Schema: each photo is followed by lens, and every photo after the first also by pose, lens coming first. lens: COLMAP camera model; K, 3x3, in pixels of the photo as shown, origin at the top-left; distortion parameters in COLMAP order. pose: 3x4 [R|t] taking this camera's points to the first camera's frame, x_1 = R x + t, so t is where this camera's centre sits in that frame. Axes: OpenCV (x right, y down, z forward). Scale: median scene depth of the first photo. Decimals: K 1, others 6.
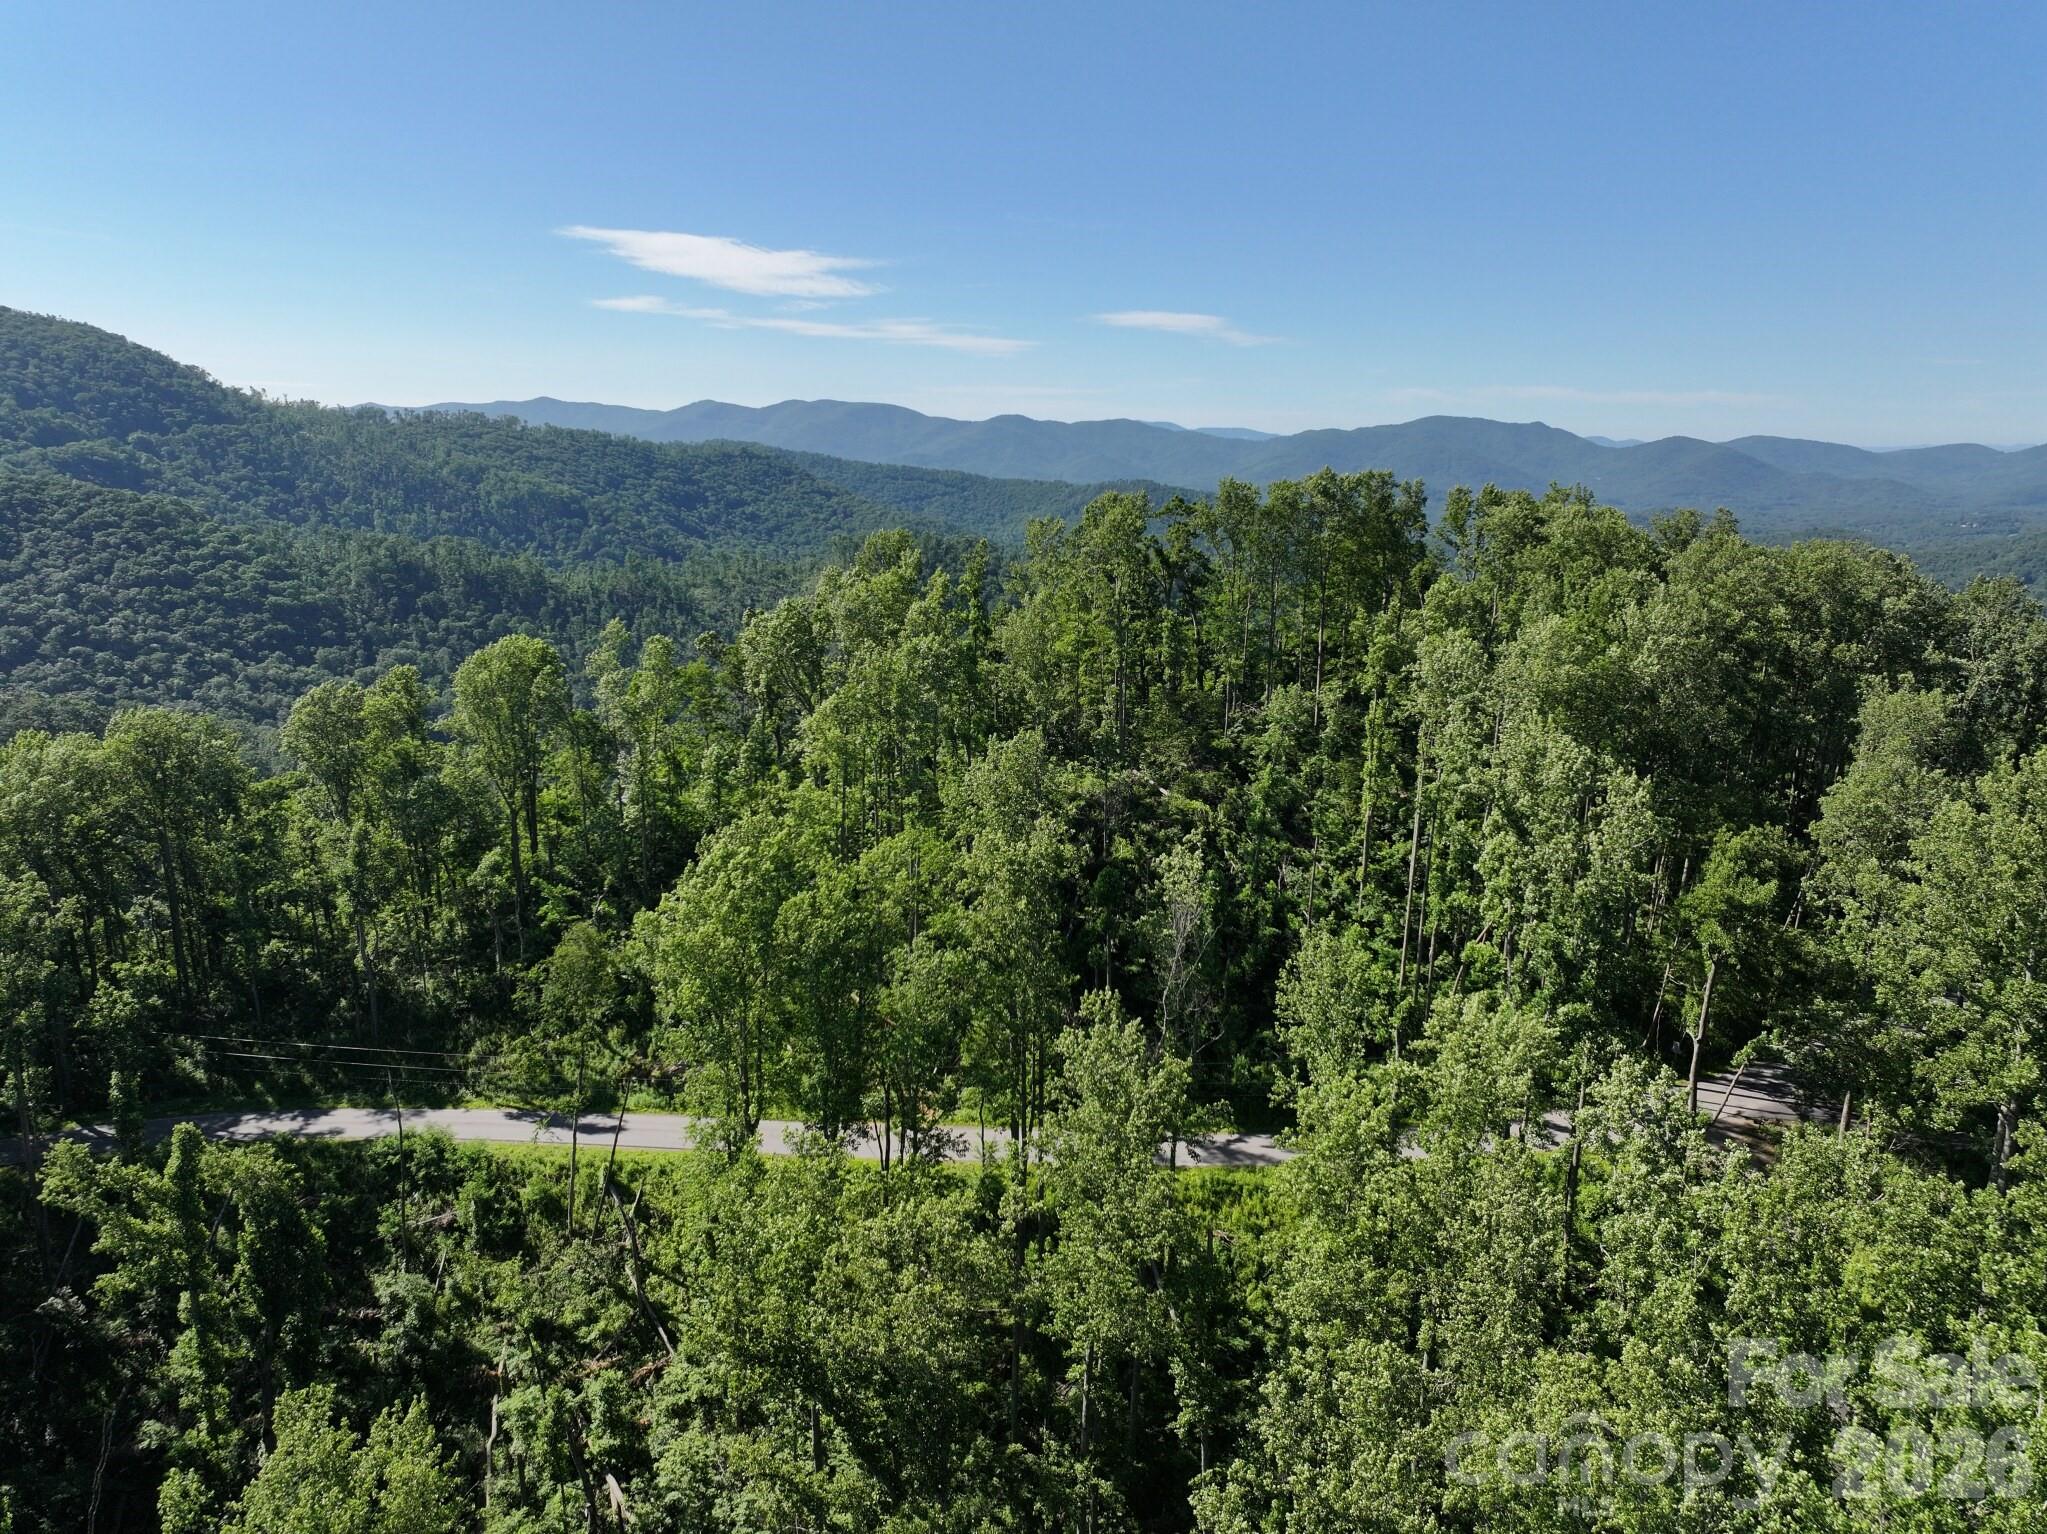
lens RADIAL K [[1433.3, 0, 1034.4], [0, 1433.3, 764.4], [0, 0, 1]] dist [-0.003775, 0.015829]
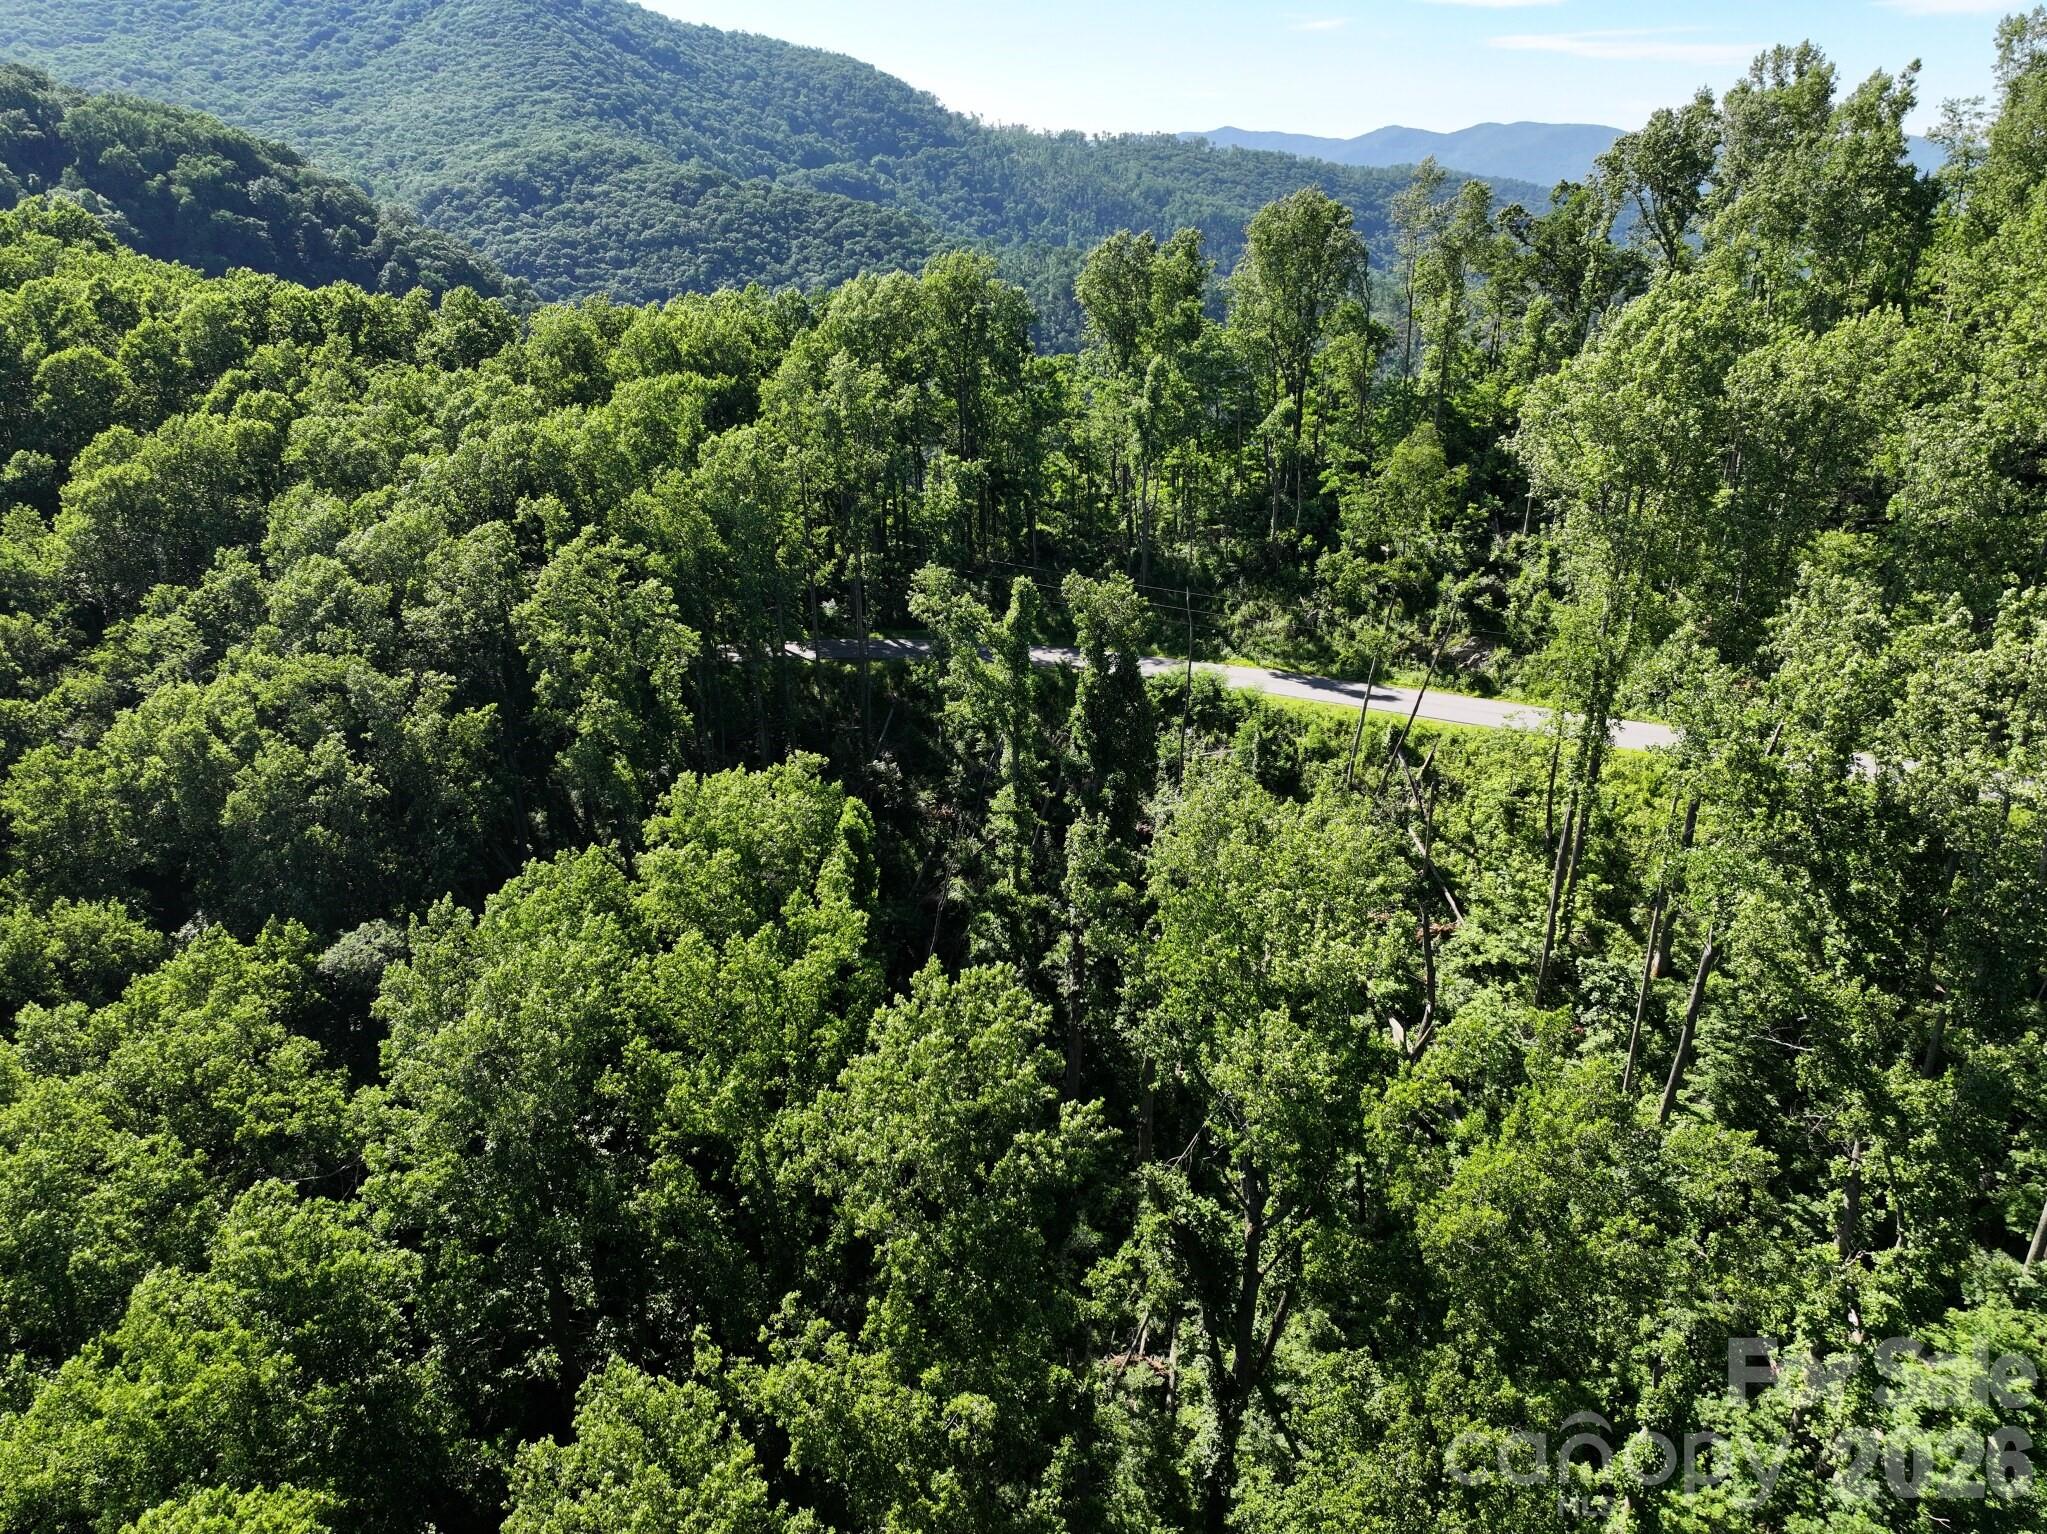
lens RADIAL K [[1433.3, 0, 1030.2], [0, 1433.3, 759.1], [0, 0, 1]] dist [-0.003775, 0.015829]
pose [[0.903874, 0.150011, -0.400635, -0.136989], [-0.083830, 0.980456, 0.177986, 0.156677], [0.419504, -0.127291, 0.898784, 0.075659]]
